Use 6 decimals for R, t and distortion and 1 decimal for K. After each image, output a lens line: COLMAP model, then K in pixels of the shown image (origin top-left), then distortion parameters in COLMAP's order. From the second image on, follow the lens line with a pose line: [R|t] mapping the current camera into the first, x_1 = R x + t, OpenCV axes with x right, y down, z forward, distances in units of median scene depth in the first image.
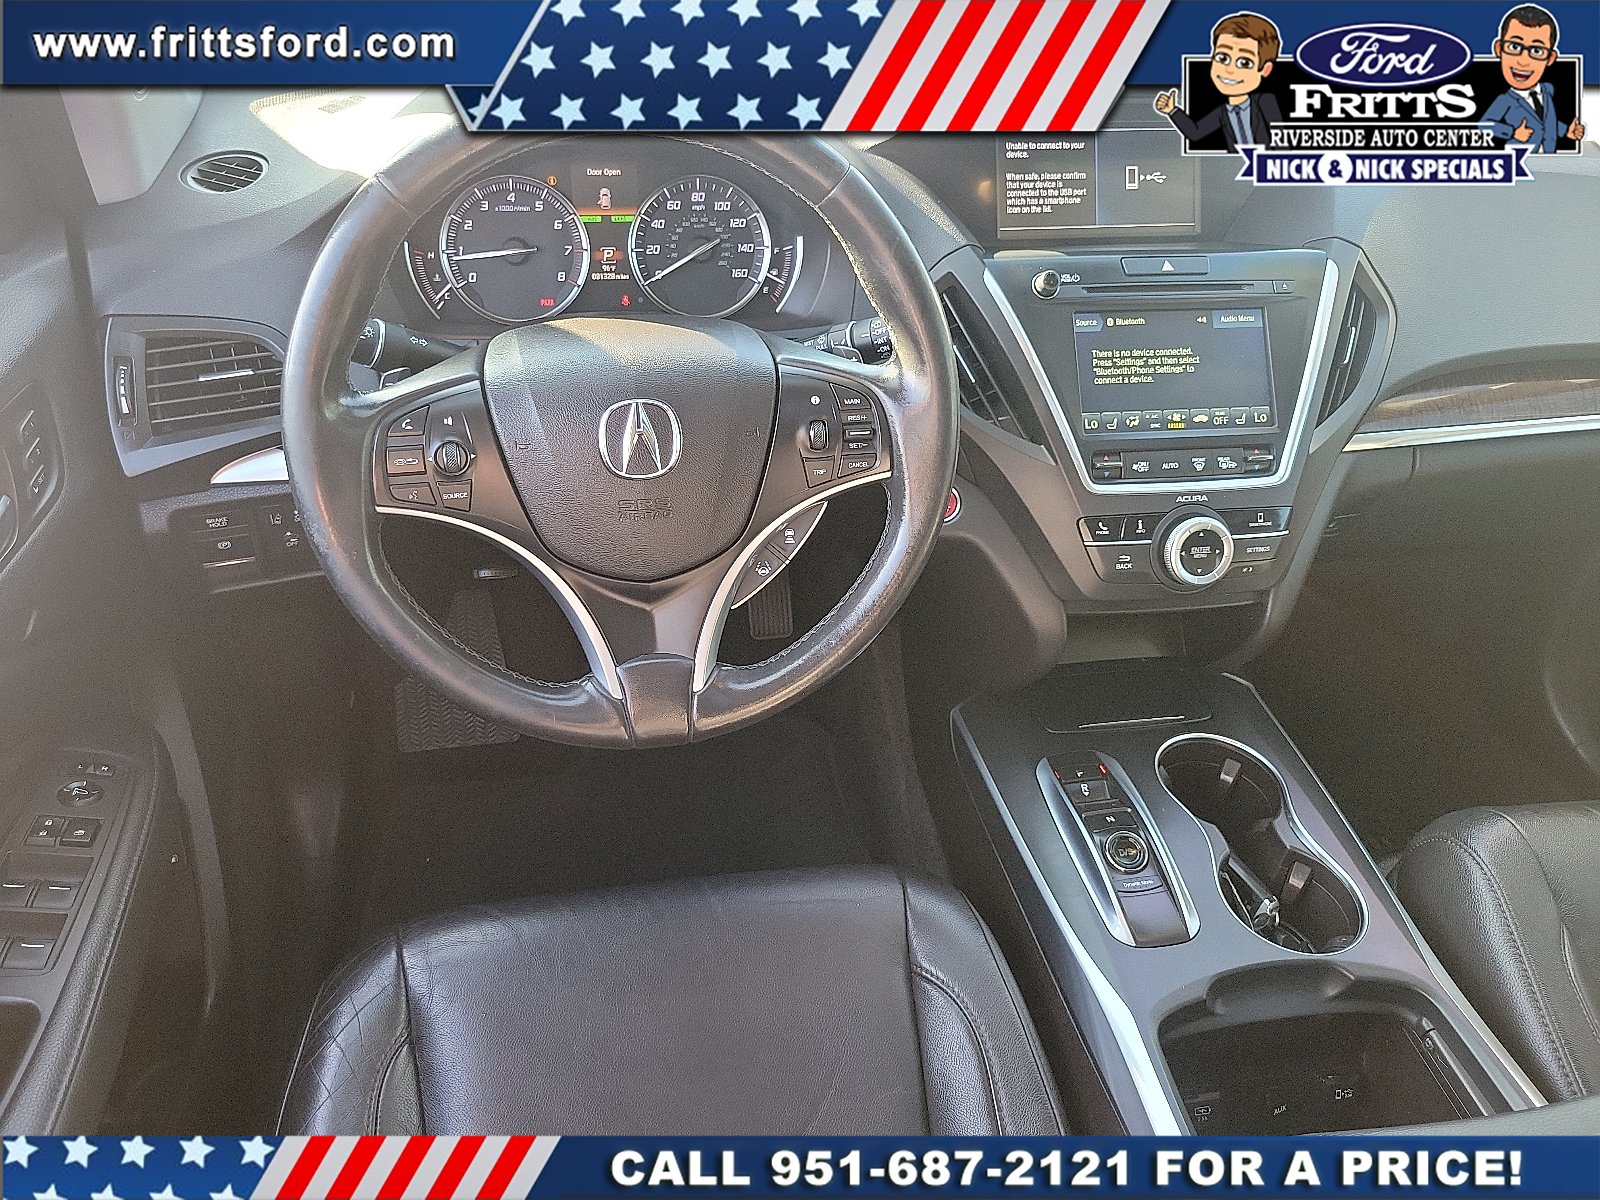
lens RADIAL K [[1213.2, 0, 799.0], [0, 1213.2, 594.8], [0, 0, 1]] dist [0.020090, -0.011054]
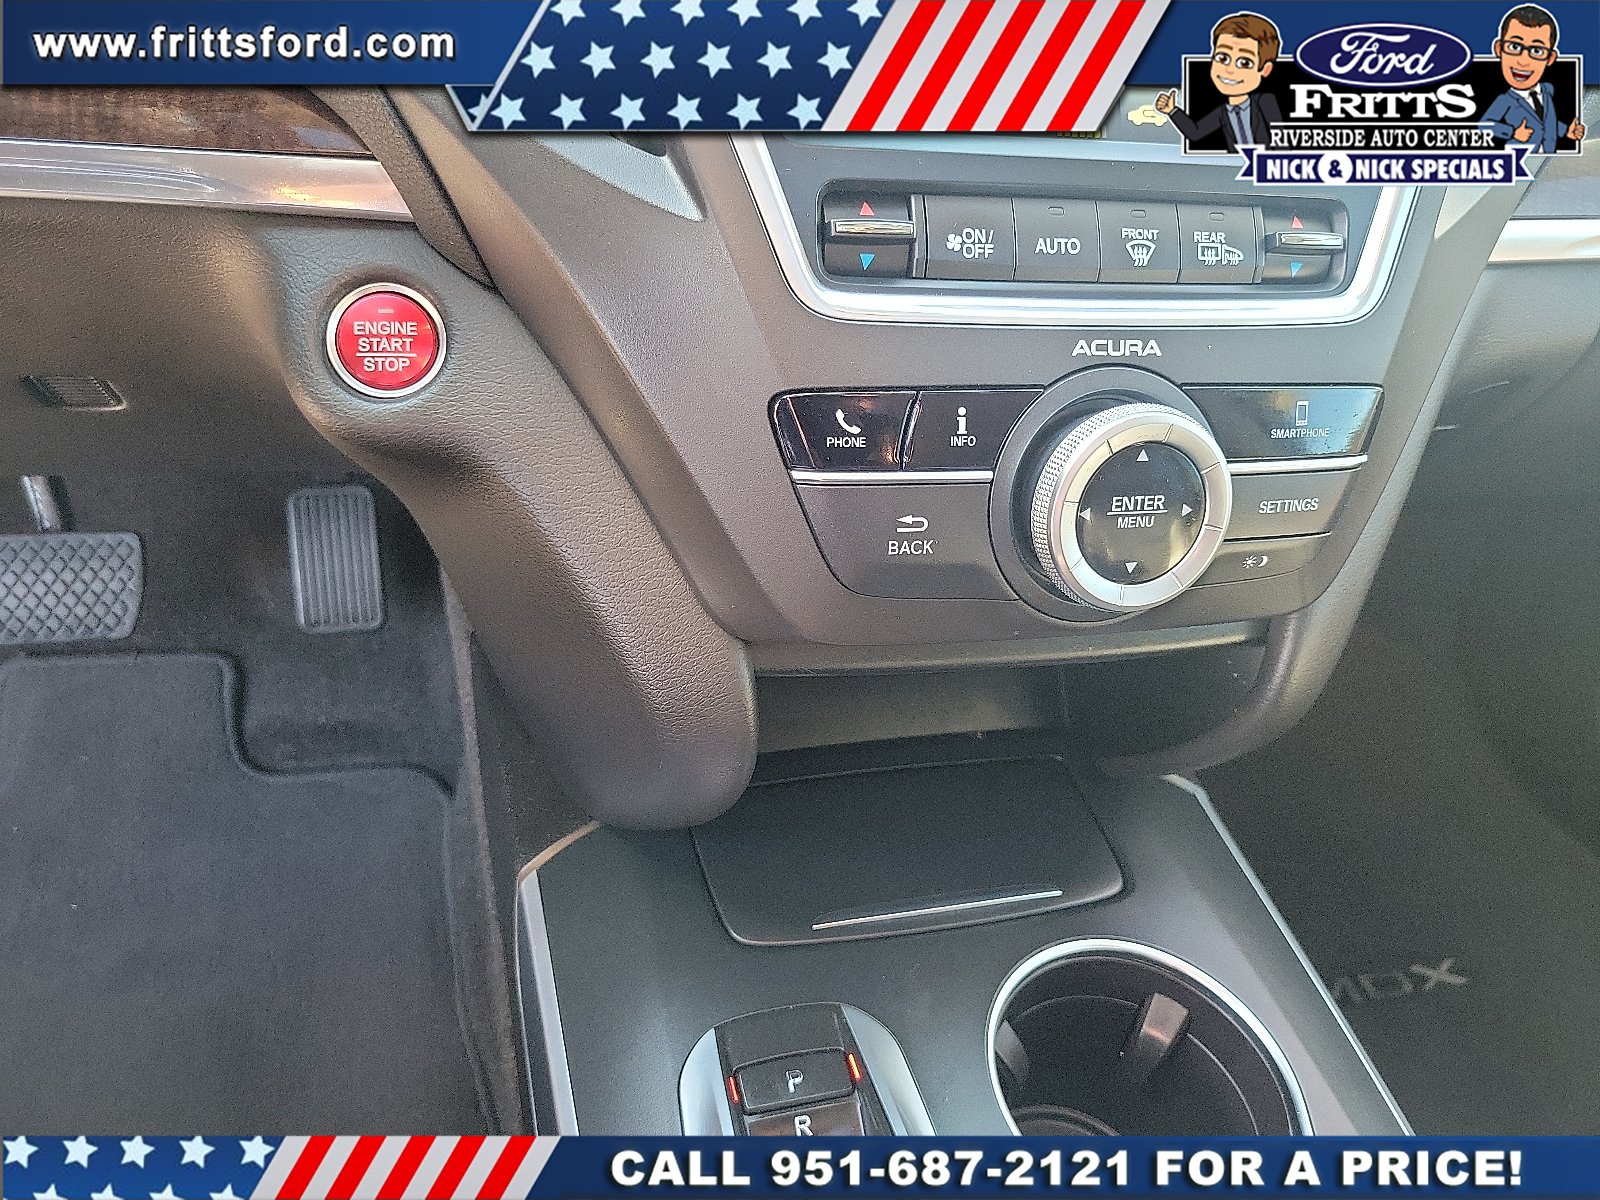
lens RADIAL K [[1213.2, 0, 817.6], [0, 1213.2, 632.6], [0, 0, 1]] dist [0.020090, -0.011054]
pose [[0.993673, 0.014425, 0.111383, 0.203640], [-0.025390, 0.994895, 0.097669, -0.031682], [-0.109406, -0.099879, 0.988966, 0.665081]]
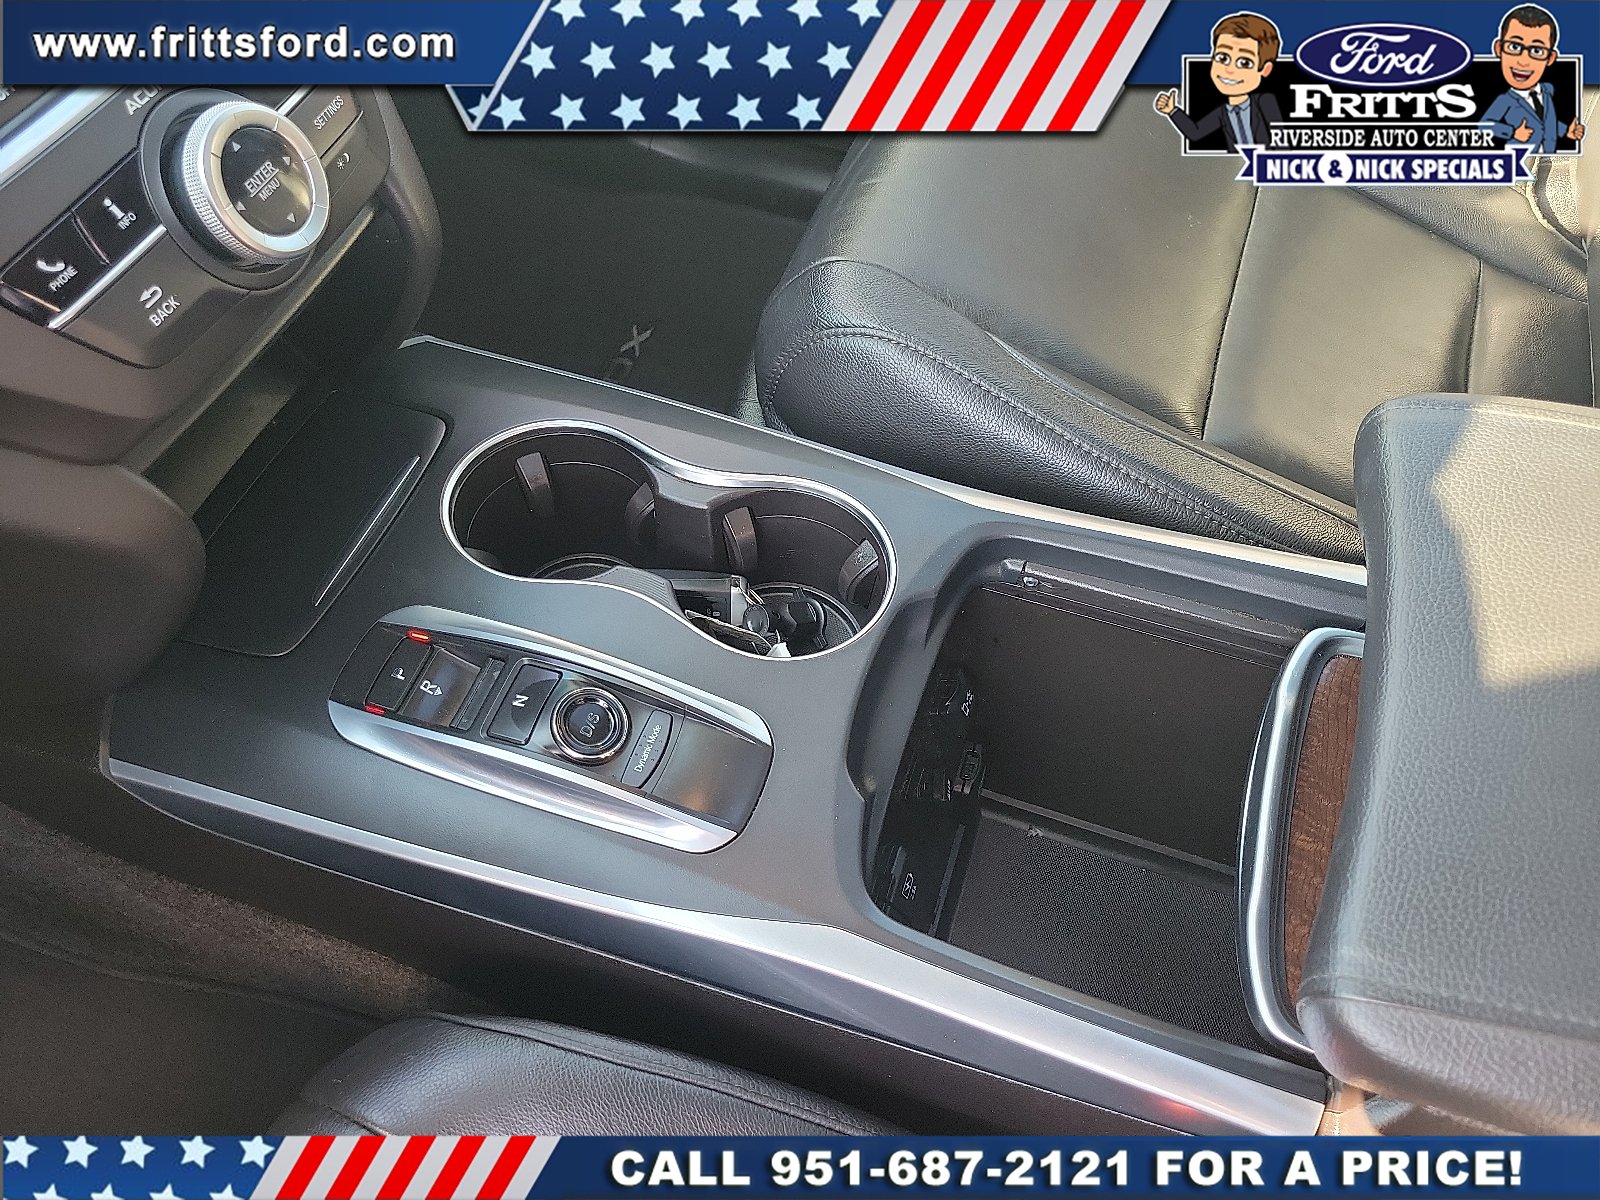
lens RADIAL K [[1213.2, 0, 793.8], [0, 1213.2, 616.1], [0, 0, 1]] dist [0.020090, -0.011054]
pose [[0.483402, -0.741542, 0.465229, 0.090112], [0.531246, 0.670900, 0.517370, -0.056061], [-0.695773, -0.002947, 0.718255, 0.520358]]
